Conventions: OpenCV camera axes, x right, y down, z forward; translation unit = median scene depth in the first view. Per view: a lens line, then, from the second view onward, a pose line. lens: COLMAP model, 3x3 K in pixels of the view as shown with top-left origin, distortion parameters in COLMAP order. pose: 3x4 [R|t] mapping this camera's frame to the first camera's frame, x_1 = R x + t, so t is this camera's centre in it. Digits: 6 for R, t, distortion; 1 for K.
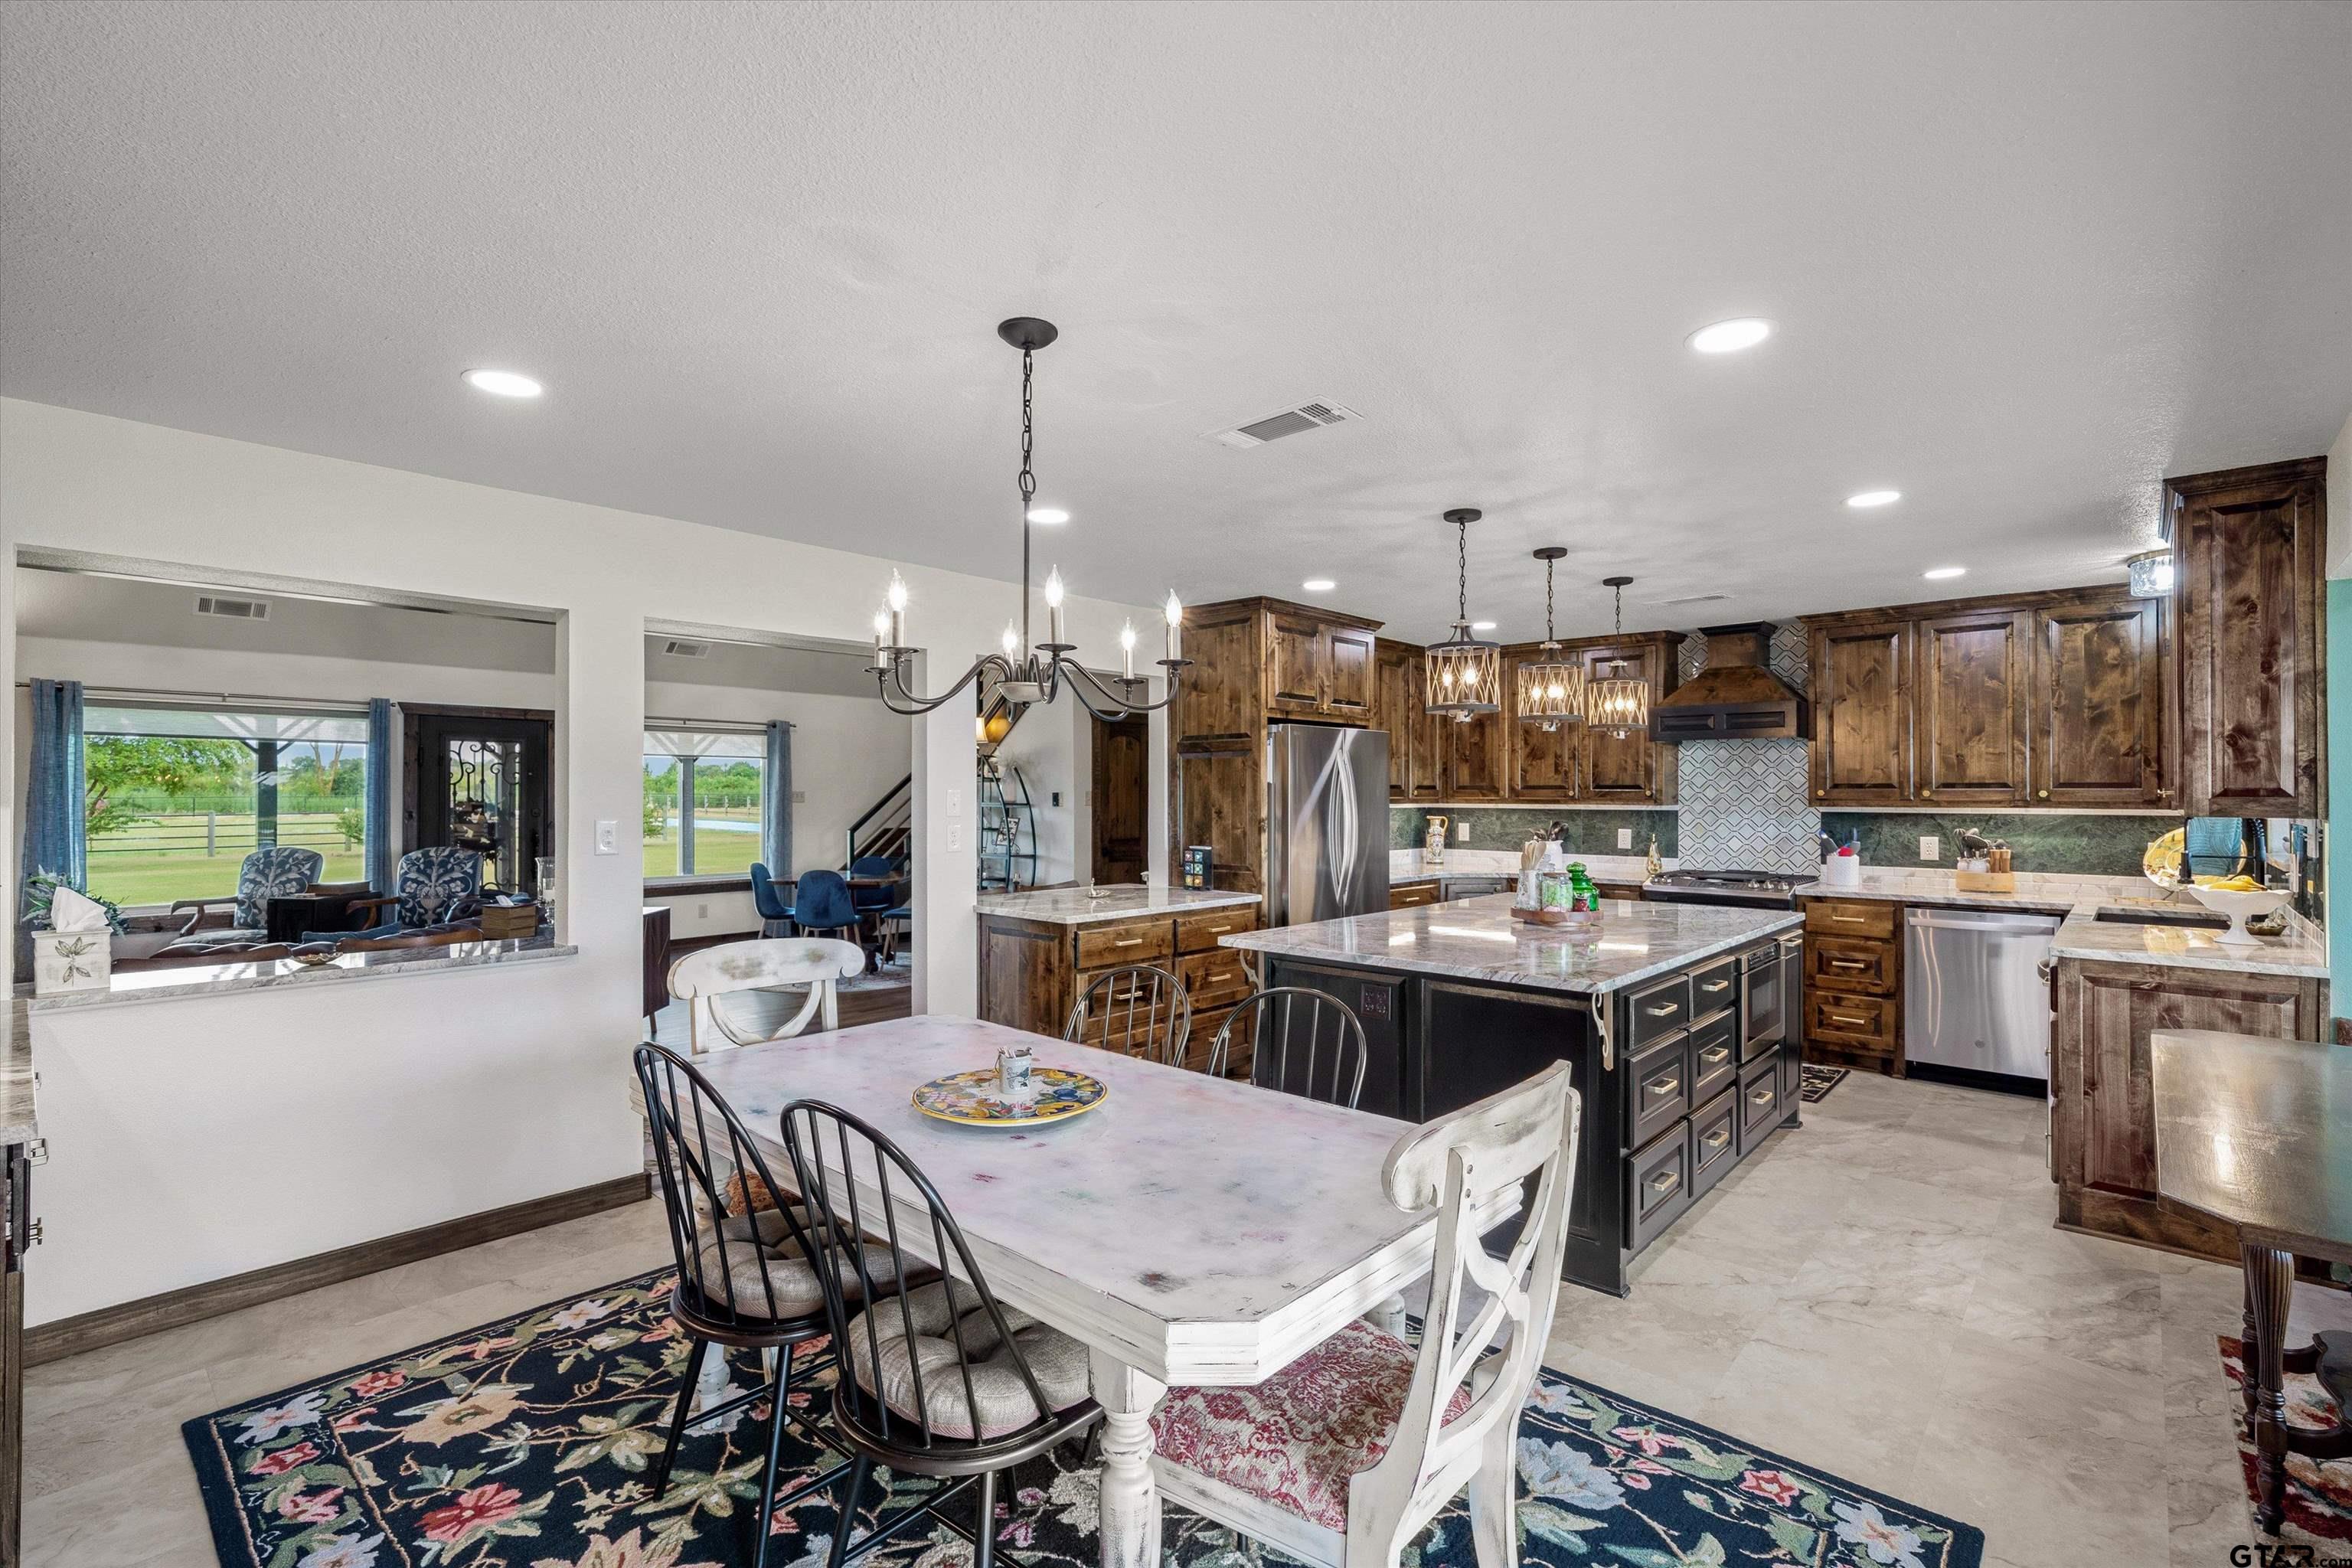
lens RADIAL K [[1059.7, 0, 1177.6], [0, 1059.7, 788.7], [0, 0, 1]] dist [0.000365, 0.000108]
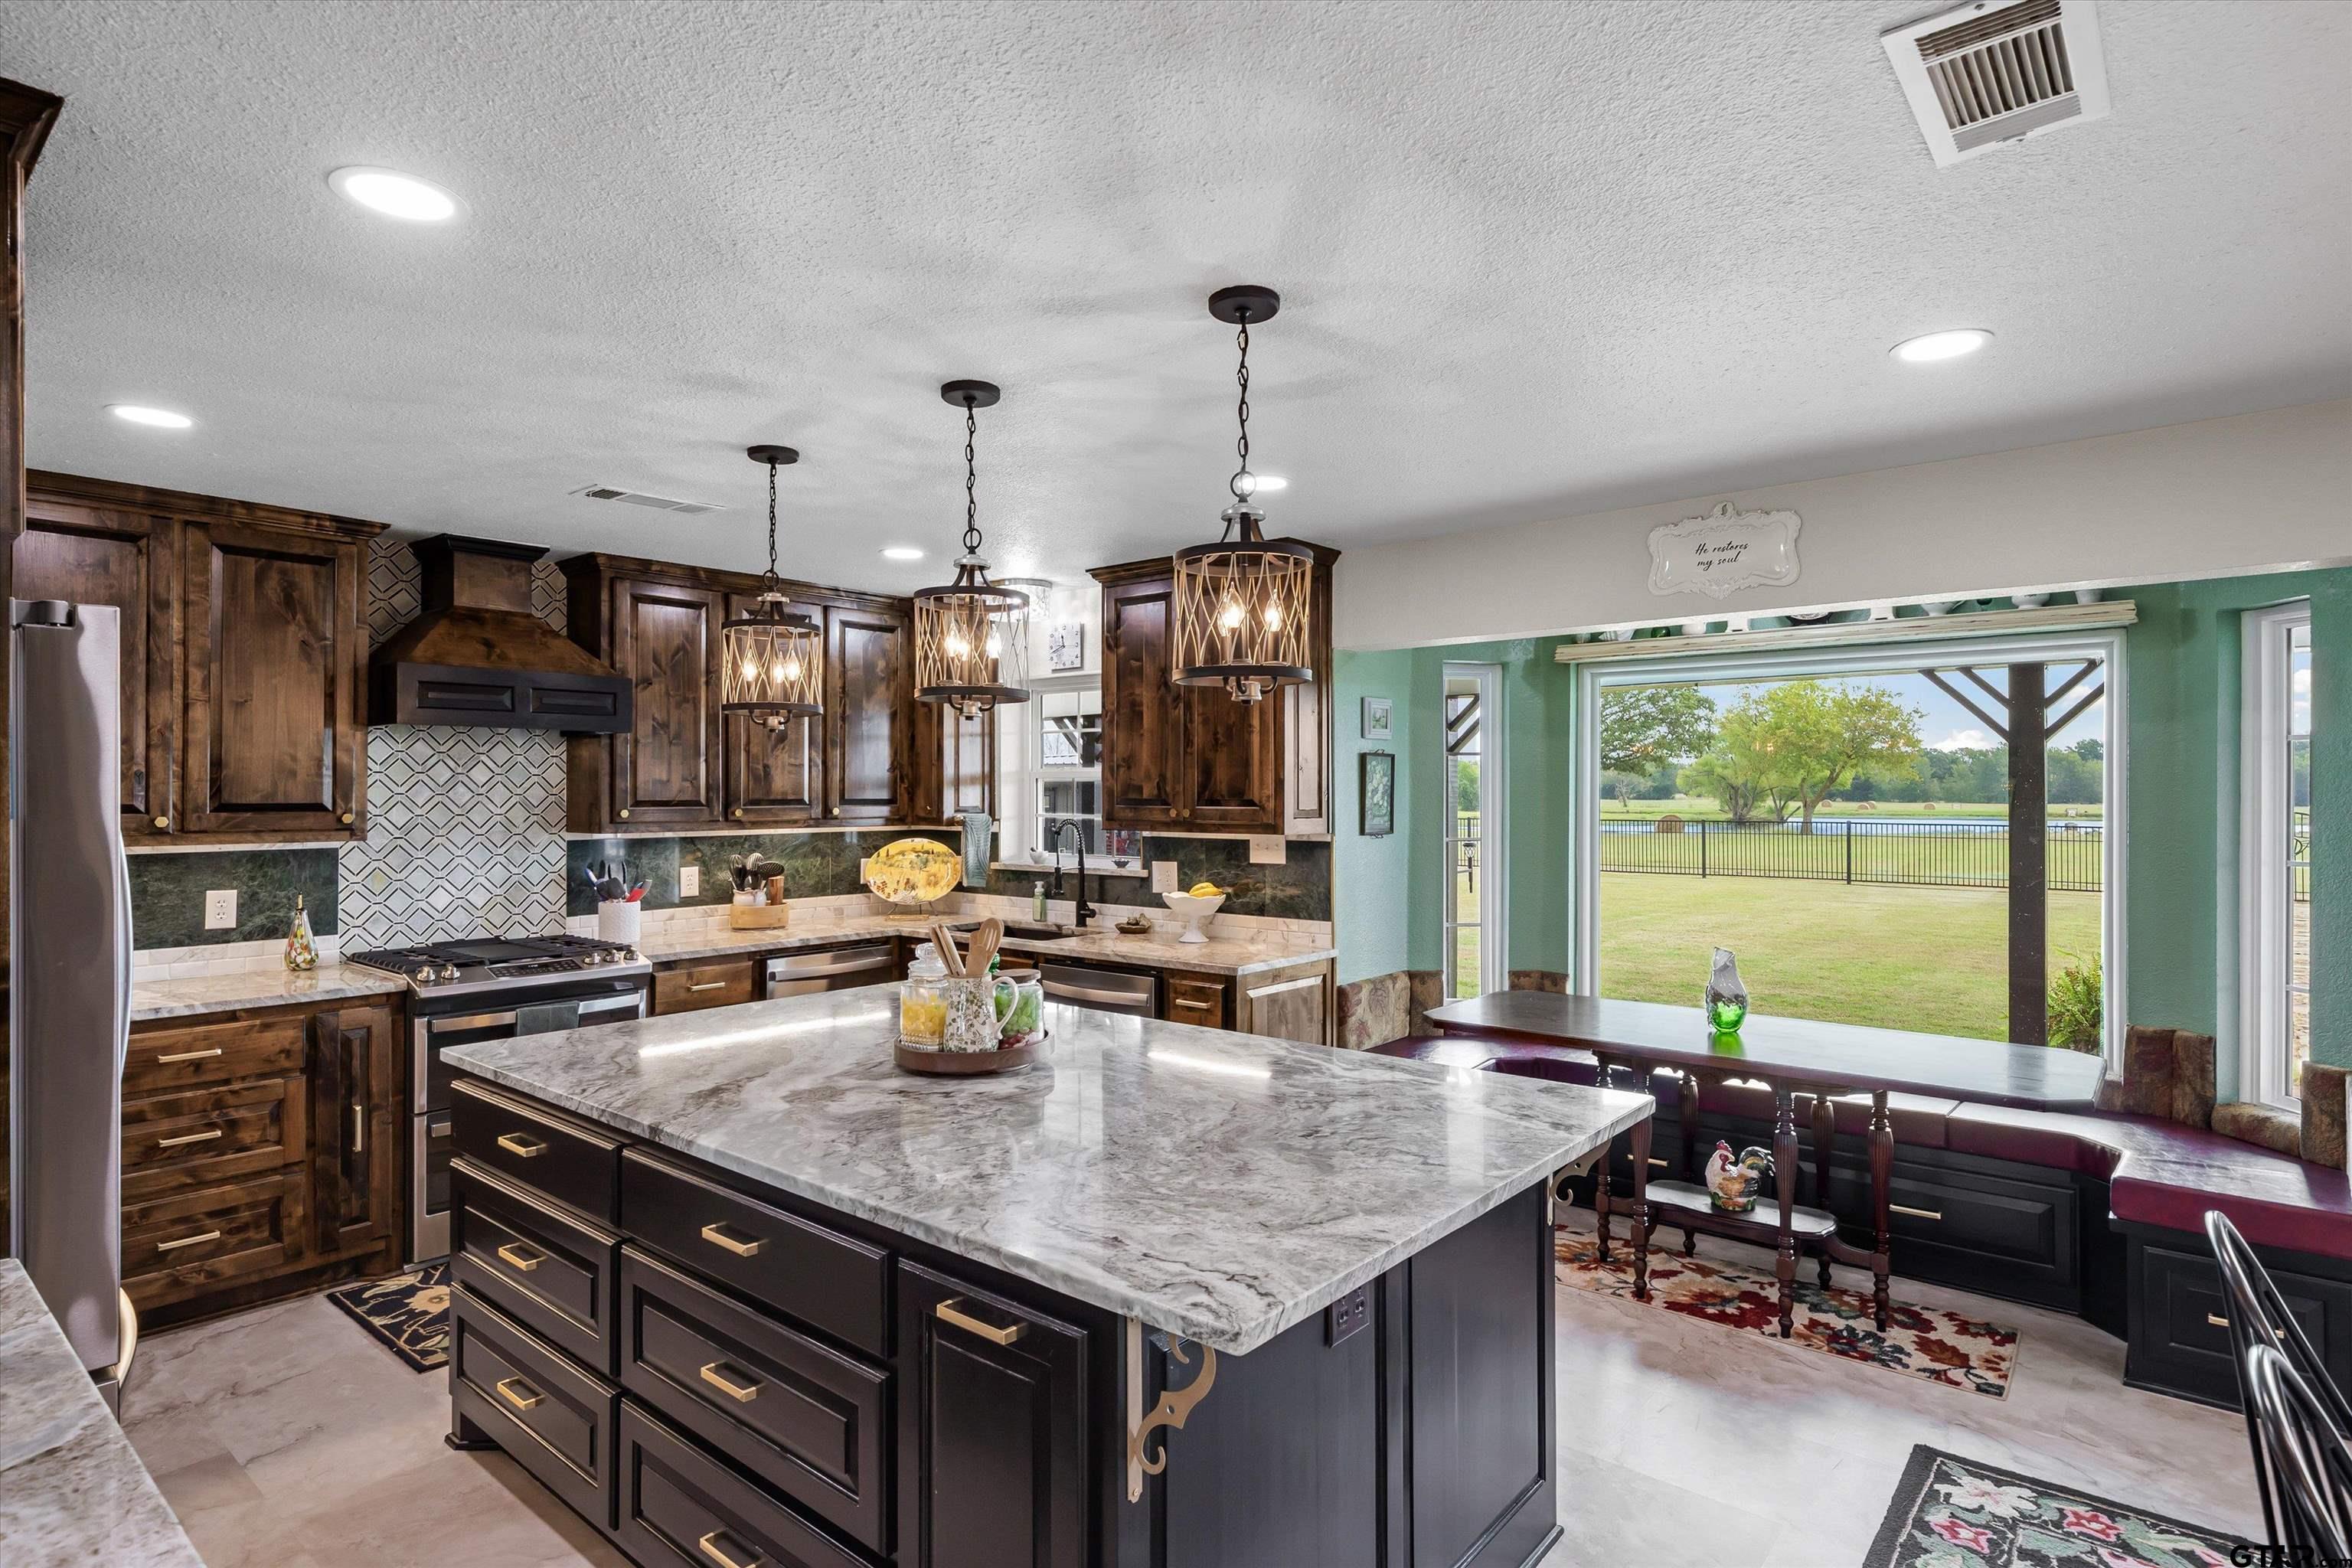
lens RADIAL K [[1221.0, 0, 1177.5], [0, 1221.0, 779.8], [0, 0, 1]] dist [0.003909, 0.000473]
pose [[-0.036565, 0.008764, 0.999293, -0.212294], [-0.002222, 0.999958, -0.008851, -0.012189], [-0.999329, -0.002544, -0.036544, 0.670838]]
